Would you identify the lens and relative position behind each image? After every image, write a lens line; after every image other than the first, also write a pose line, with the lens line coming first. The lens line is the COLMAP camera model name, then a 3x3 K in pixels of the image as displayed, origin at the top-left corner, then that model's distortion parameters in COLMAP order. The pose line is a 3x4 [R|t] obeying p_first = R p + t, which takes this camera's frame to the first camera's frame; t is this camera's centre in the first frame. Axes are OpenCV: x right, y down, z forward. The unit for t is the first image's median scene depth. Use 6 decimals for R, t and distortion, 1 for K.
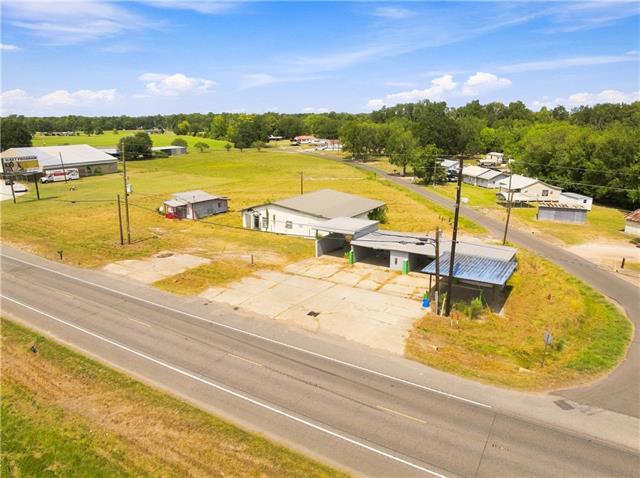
lens RADIAL K [[443.2, 0, 320.0], [0, 443.2, 239.0], [0, 0, 1]] dist [-0.036272, -0.003582]
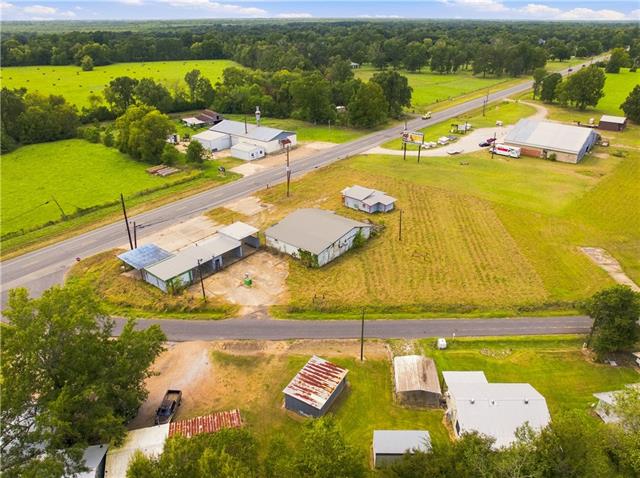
lens RADIAL K [[443.2, 0, 320.0], [0, 443.2, 239.0], [0, 0, 1]] dist [-0.036272, -0.003582]
pose [[-0.110147, 0.444199, -0.889131, 1.637725], [-0.263552, 0.849498, 0.457048, -0.913295], [0.958336, 0.284675, 0.023500, 1.403843]]
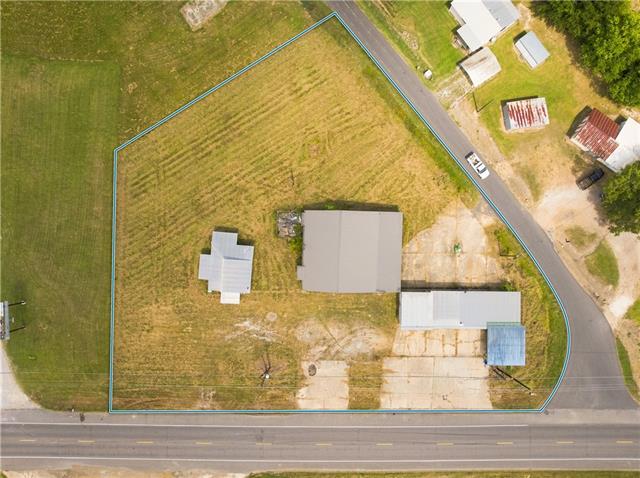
lens RADIAL K [[443.2, 0, 320.0], [0, 443.2, 239.0], [0, 0, 1]] dist [-0.036272, -0.003582]
pose [[0.848924, -0.528281, -0.015721, -0.071206], [0.158480, 0.226068, 0.961133, -1.740844], [-0.504195, -0.818420, 0.275636, 1.067812]]
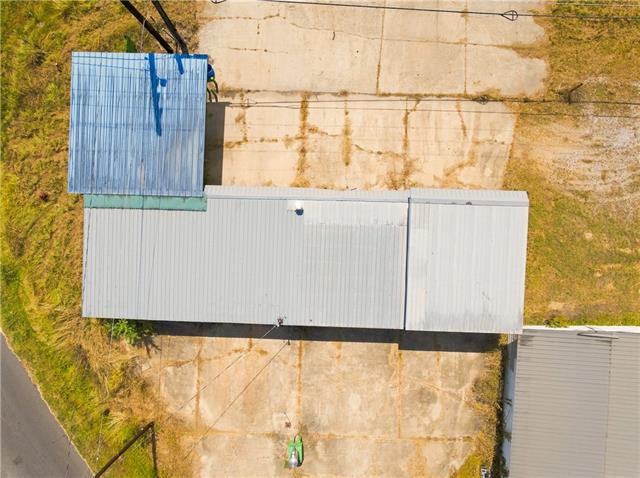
lens RADIAL K [[443.2, 0, 320.0], [0, 443.2, 239.0], [0, 0, 1]] dist [-0.036272, -0.003582]
pose [[-0.861897, 0.507062, 0.004761, 0.180639], [-0.128320, -0.227181, 0.965361, -0.437363], [0.490580, 0.831431, 0.260873, 0.913872]]
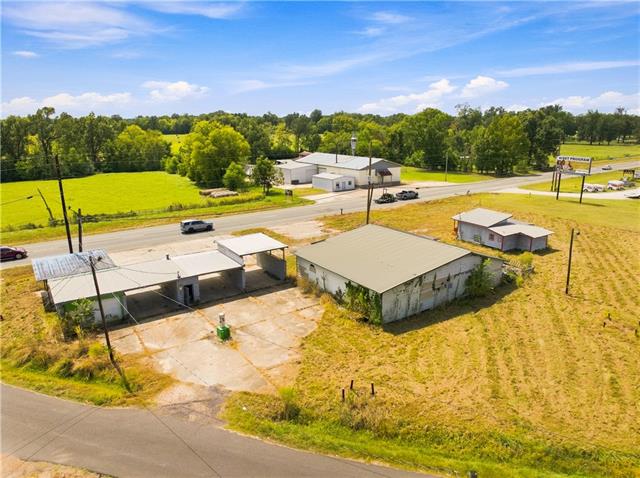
lens RADIAL K [[443.2, 0, 320.0], [0, 443.2, 239.0], [0, 0, 1]] dist [-0.036272, -0.003582]
pose [[-0.382064, 0.249791, -0.889737, 0.889624], [-0.237703, 0.903820, 0.355818, -0.437939], [0.893042, 0.347438, -0.285941, 1.540181]]
